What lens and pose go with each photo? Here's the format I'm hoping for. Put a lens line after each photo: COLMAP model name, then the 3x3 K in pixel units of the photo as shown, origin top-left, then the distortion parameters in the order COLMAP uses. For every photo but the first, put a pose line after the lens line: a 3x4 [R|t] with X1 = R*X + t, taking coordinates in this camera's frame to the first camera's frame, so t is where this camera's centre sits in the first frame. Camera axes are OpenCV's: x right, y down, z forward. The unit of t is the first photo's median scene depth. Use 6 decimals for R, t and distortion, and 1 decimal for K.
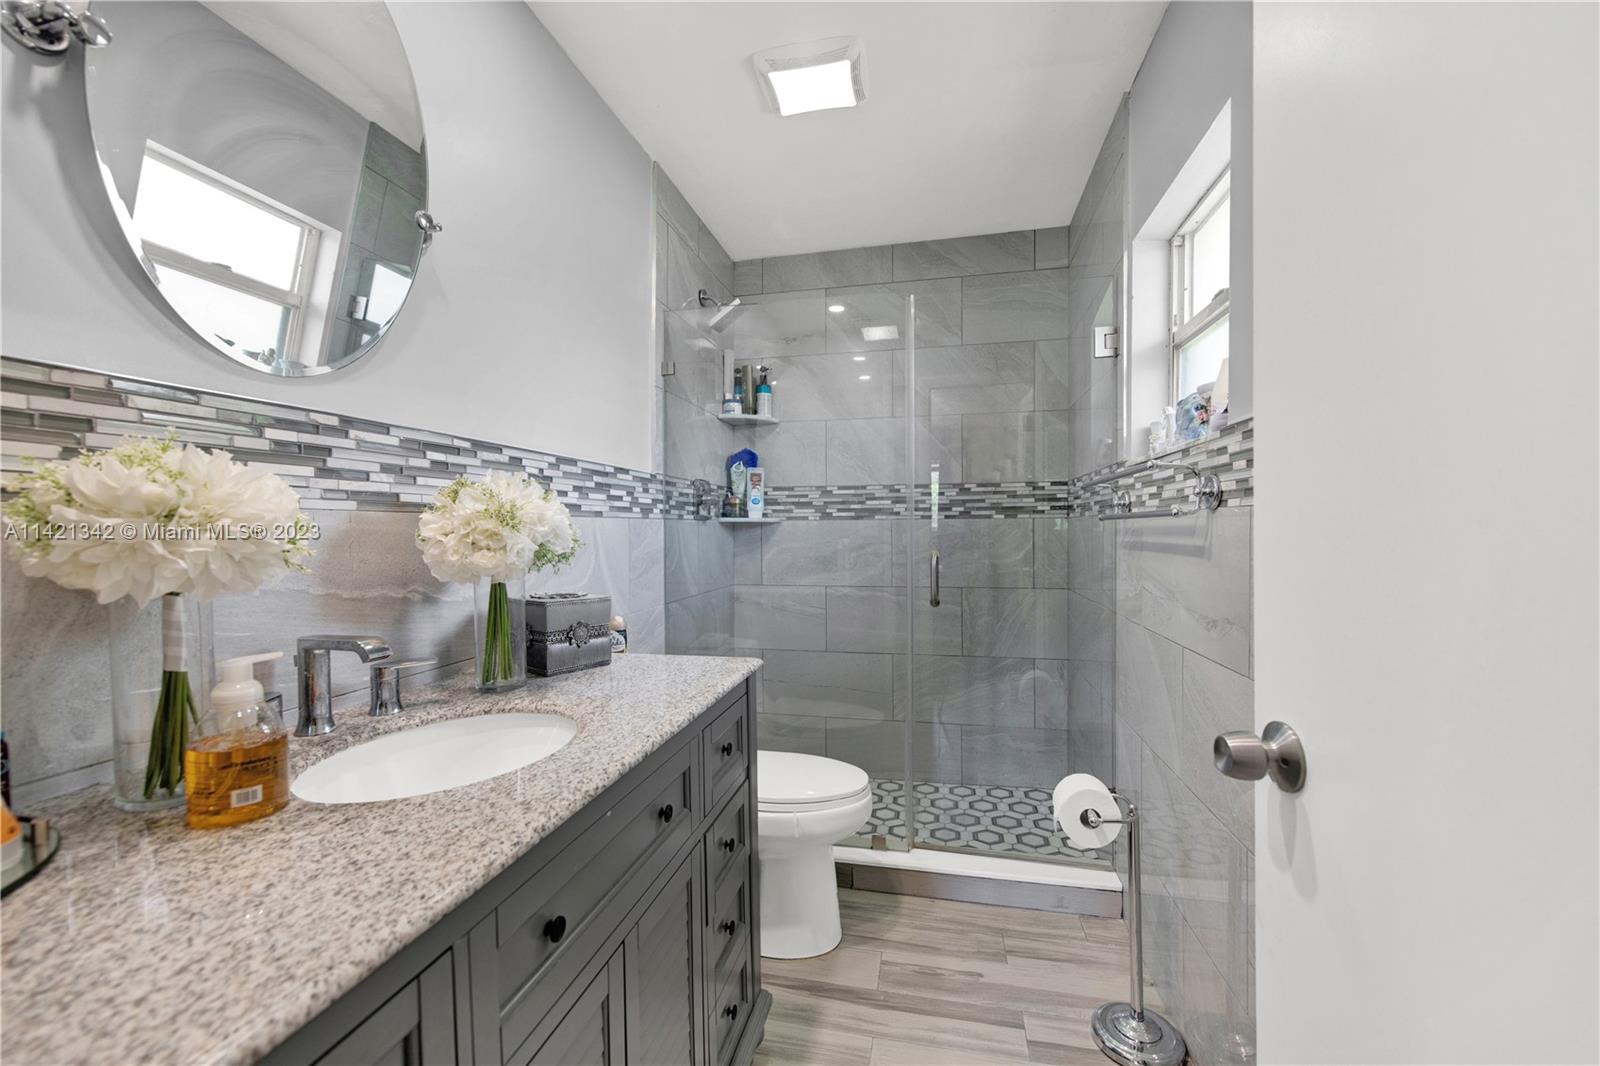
lens RADIAL K [[651.5, 0, 803.4], [0, 651.5, 517.9], [0, 0, 1]] dist [-0.036779, 0.002858]
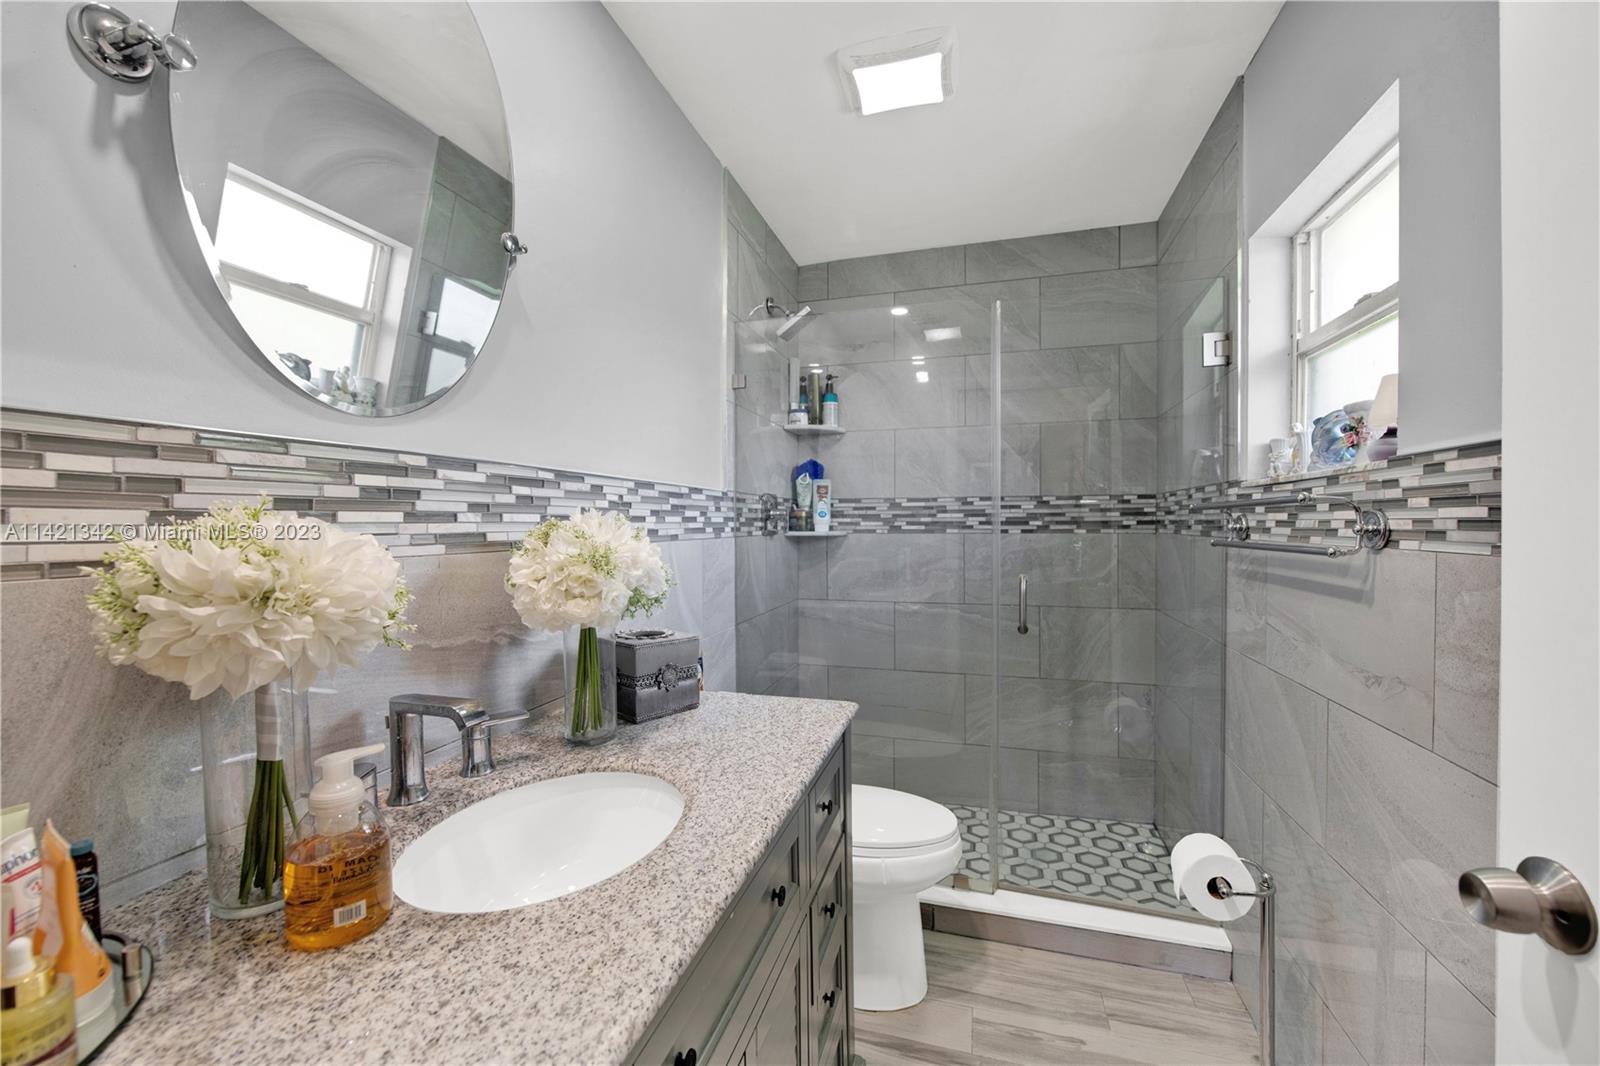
lens RADIAL K [[650.4, 0, 799.2], [0, 650.4, 519.3], [0, 0, 1]] dist [-0.029537, 0.000116]
pose [[0.997306, 0.002660, -0.073302, -0.090042], [-0.002219, 0.999979, 0.006101, -0.059373], [0.073317, -0.005922, 0.997291, 0.075856]]
